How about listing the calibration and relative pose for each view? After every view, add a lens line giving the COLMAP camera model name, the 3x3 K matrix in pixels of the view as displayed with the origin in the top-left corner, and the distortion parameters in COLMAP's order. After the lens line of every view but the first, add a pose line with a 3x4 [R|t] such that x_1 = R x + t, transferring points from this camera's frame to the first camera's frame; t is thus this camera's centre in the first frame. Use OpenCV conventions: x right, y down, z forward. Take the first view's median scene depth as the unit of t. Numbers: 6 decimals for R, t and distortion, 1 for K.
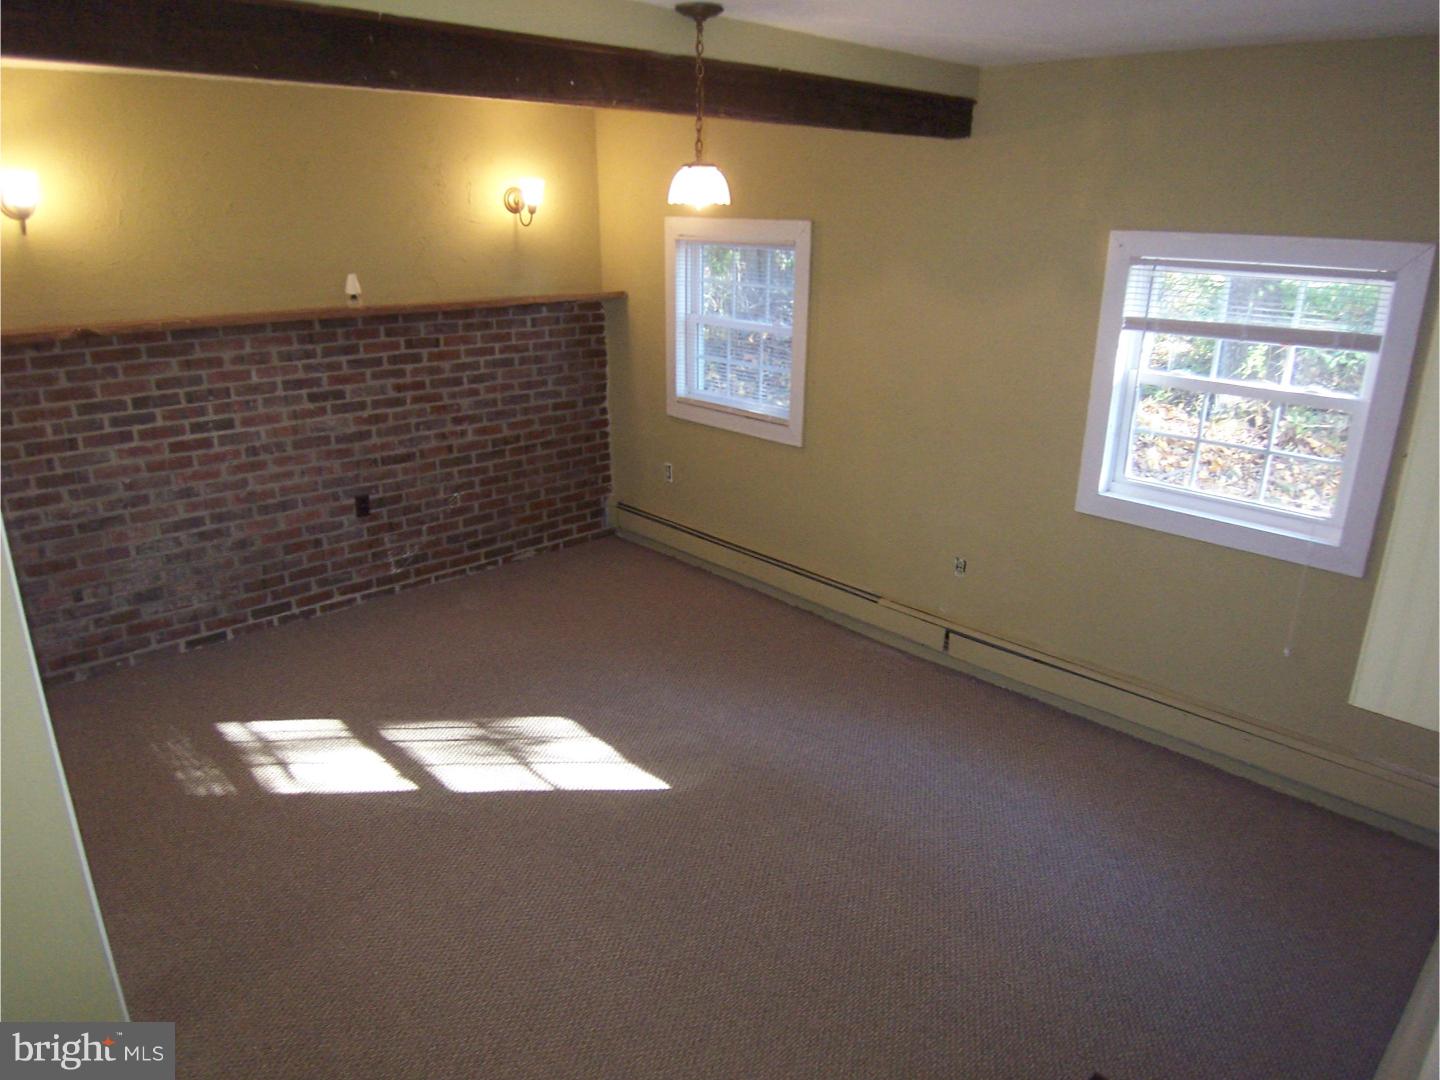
lens RADIAL K [[964.7, 0, 706.1], [0, 964.7, 537.6], [0, 0, 1]] dist [-0.011519, -0.049617]
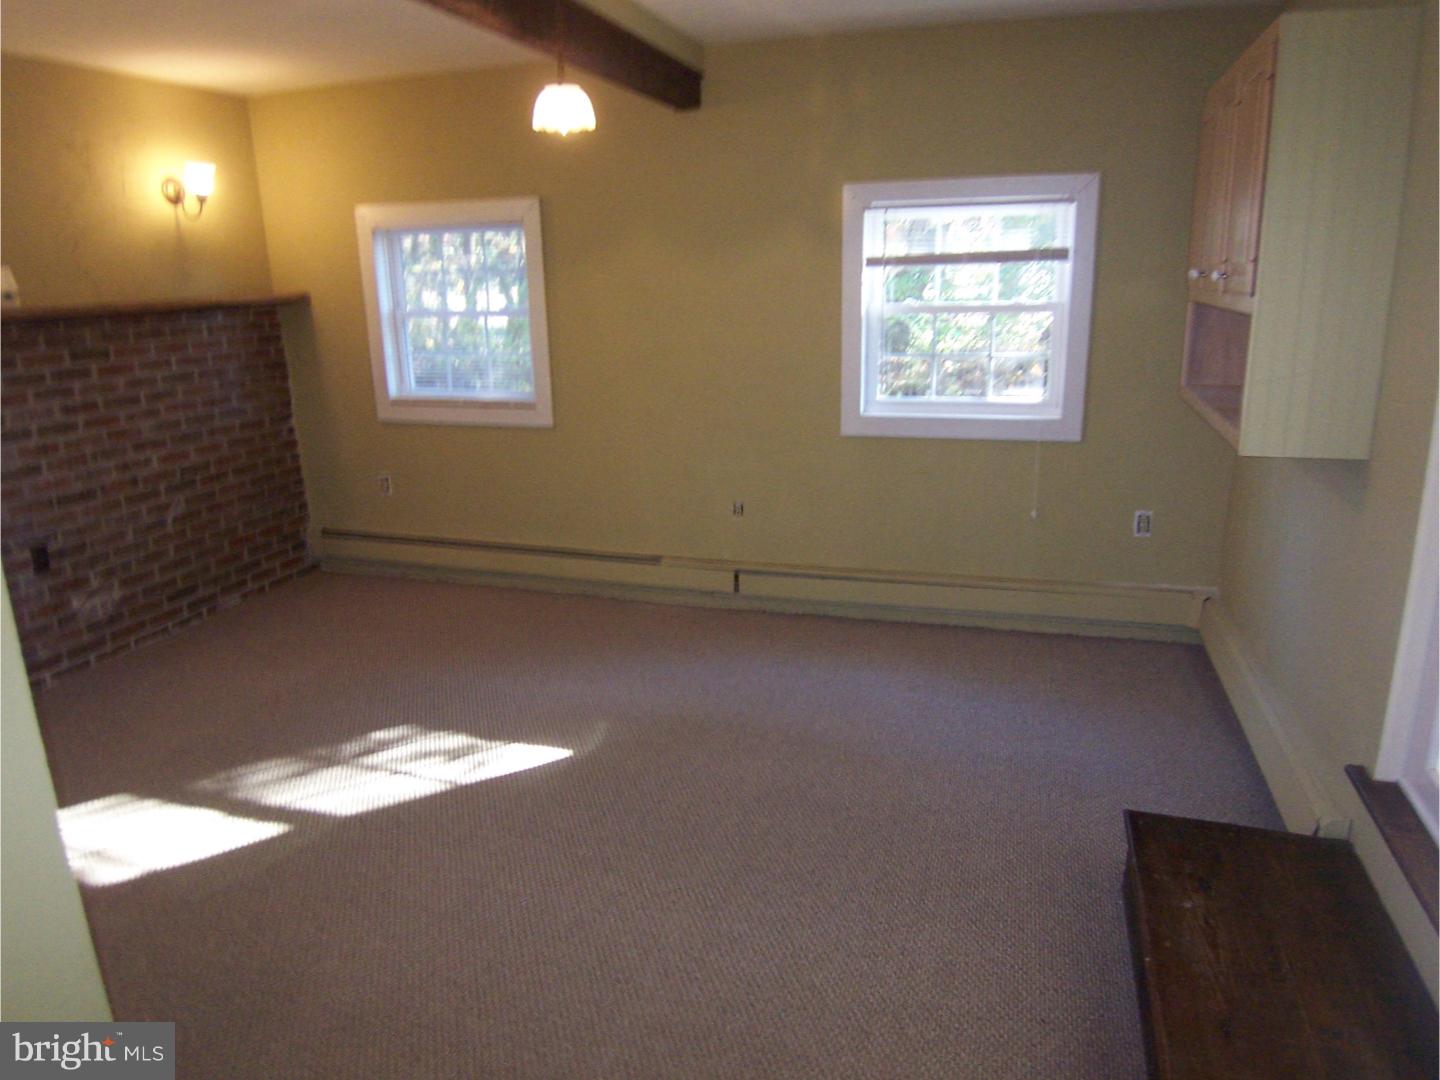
lens RADIAL K [[964.7, 0, 713.8], [0, 964.7, 530.4], [0, 0, 1]] dist [-0.011519, -0.049617]
pose [[0.876151, -0.154442, 0.456625, -0.211138], [0.185308, 0.982405, -0.023286, 0.060828], [-0.444994, 0.105018, 0.889354, 0.052755]]
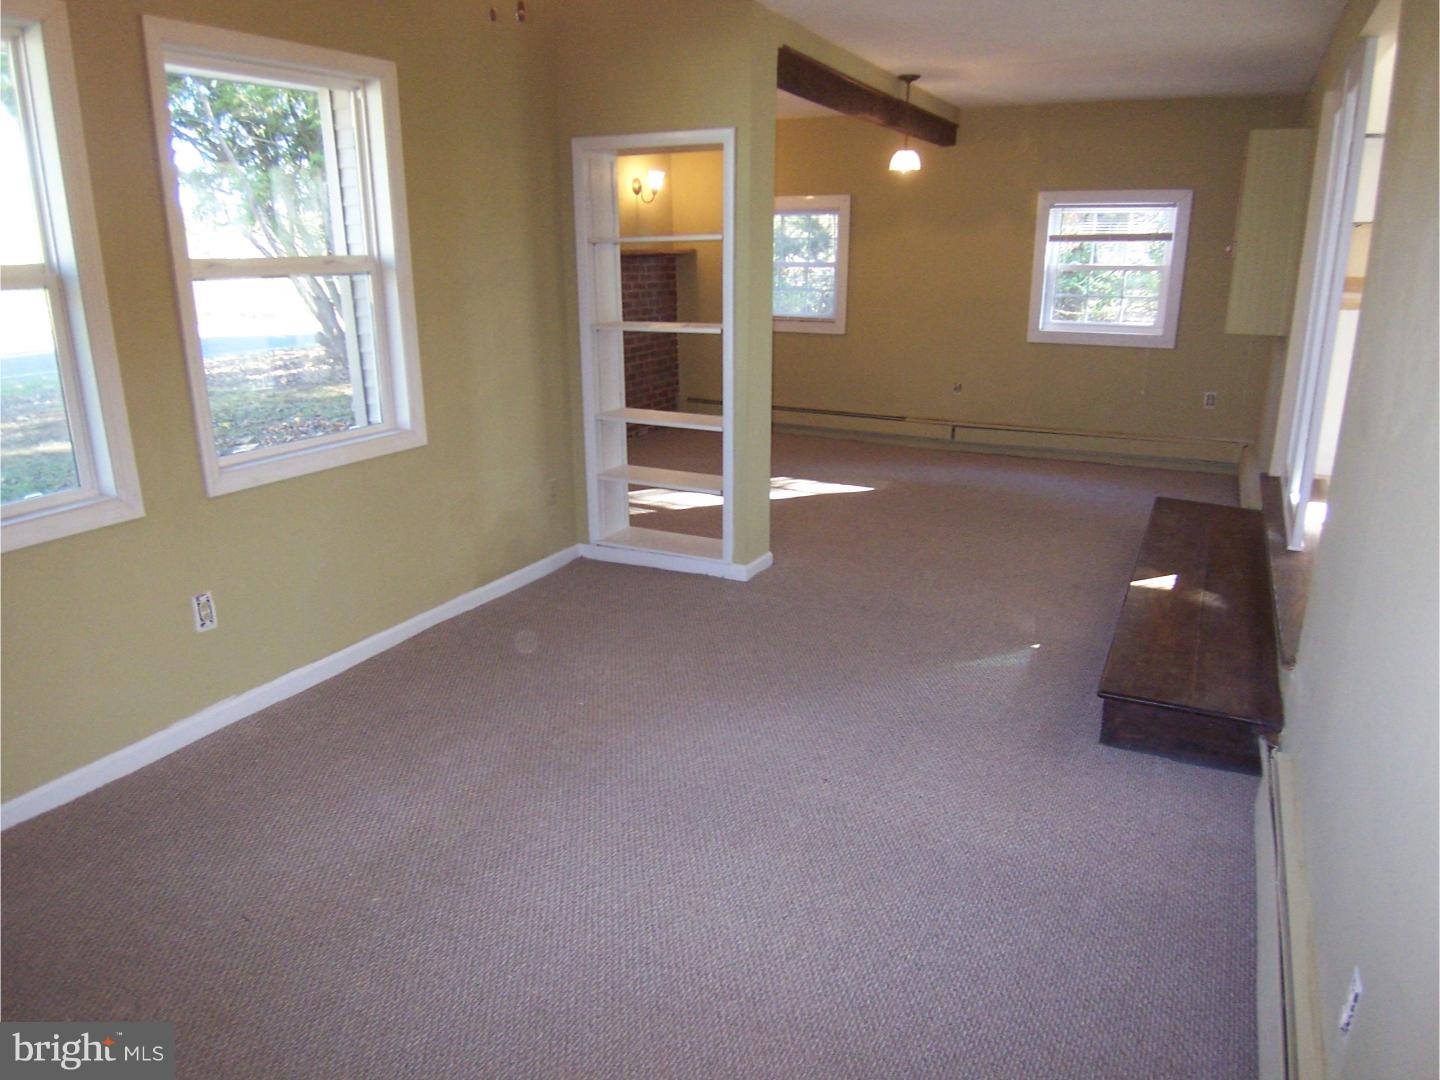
lens RADIAL K [[964.7, 0, 710.2], [0, 964.7, 535.0], [0, 0, 1]] dist [-0.011519, -0.049617]
pose [[0.947552, -0.104538, 0.302021, -0.604402], [0.114916, 0.993234, -0.016748, 0.229144], [-0.298227, 0.050577, 0.953154, -0.439441]]
